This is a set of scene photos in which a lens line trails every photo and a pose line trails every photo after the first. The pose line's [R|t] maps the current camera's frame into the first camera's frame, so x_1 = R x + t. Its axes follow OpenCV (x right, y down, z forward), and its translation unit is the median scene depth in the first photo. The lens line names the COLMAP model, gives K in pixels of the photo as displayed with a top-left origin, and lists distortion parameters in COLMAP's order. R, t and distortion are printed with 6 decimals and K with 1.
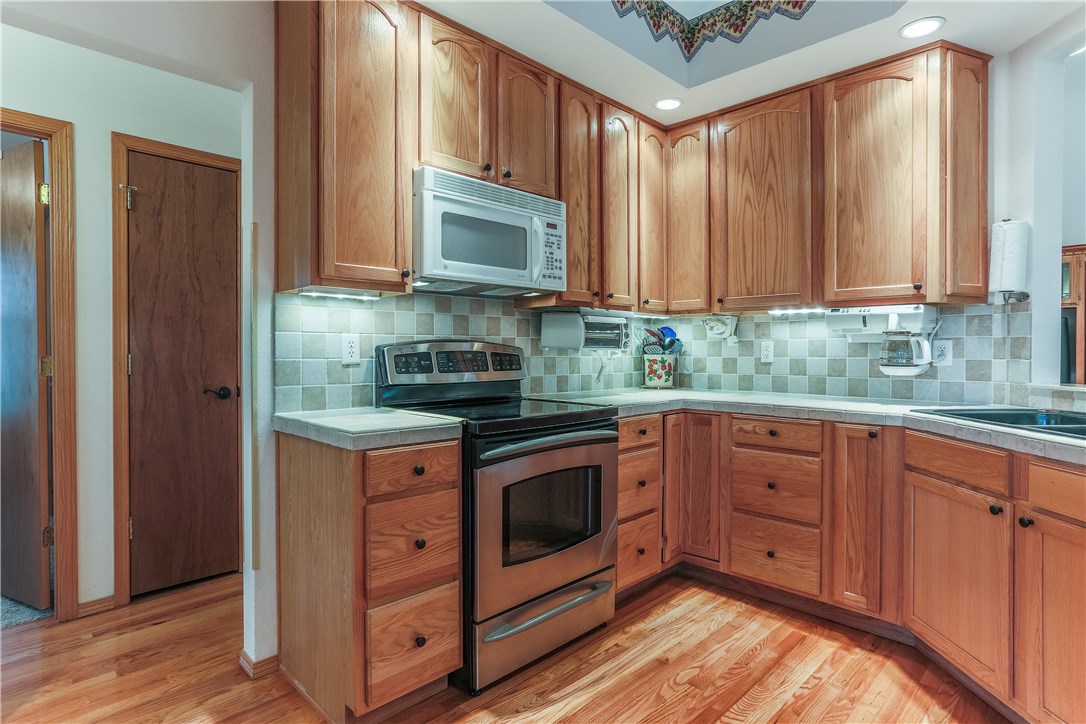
lens RADIAL K [[575.2, 0, 543.7], [0, 575.2, 349.2], [0, 0, 1]] dist [0.000893, 0.001221]
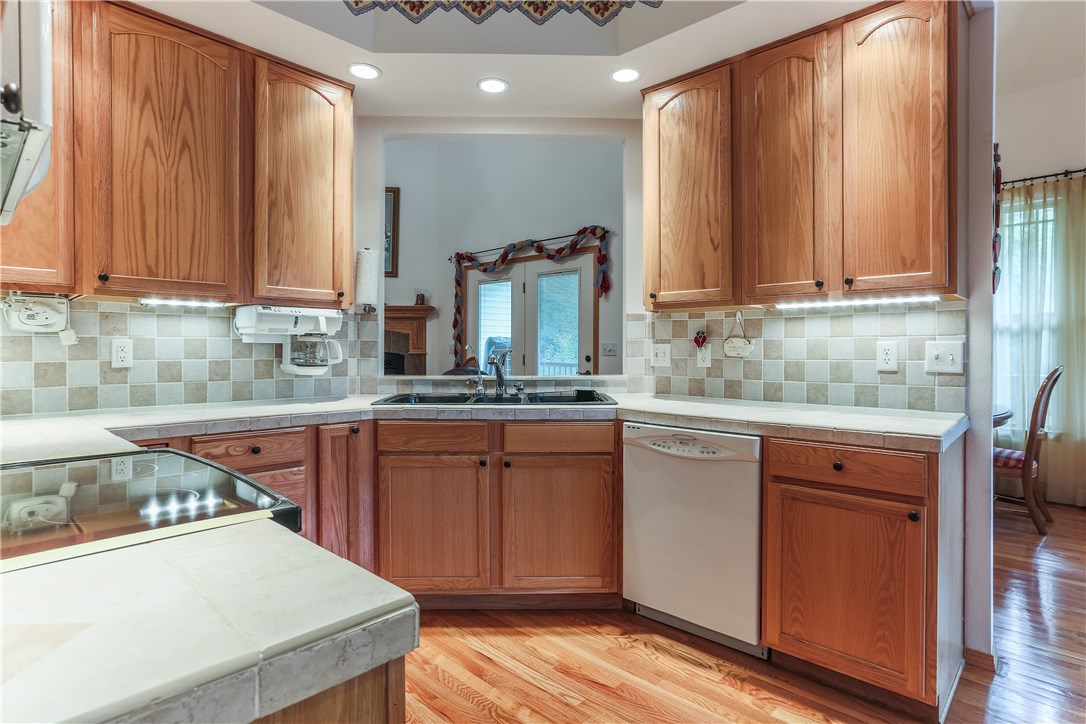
lens RADIAL K [[575.2, 0, 543.7], [0, 575.2, 349.2], [0, 0, 1]] dist [0.000893, 0.001221]
pose [[-0.010522, 0.000288, 0.999945, -0.423800], [-0.004280, 0.999991, -0.000333, -0.003110], [-0.999935, -0.004283, -0.010520, 0.561206]]
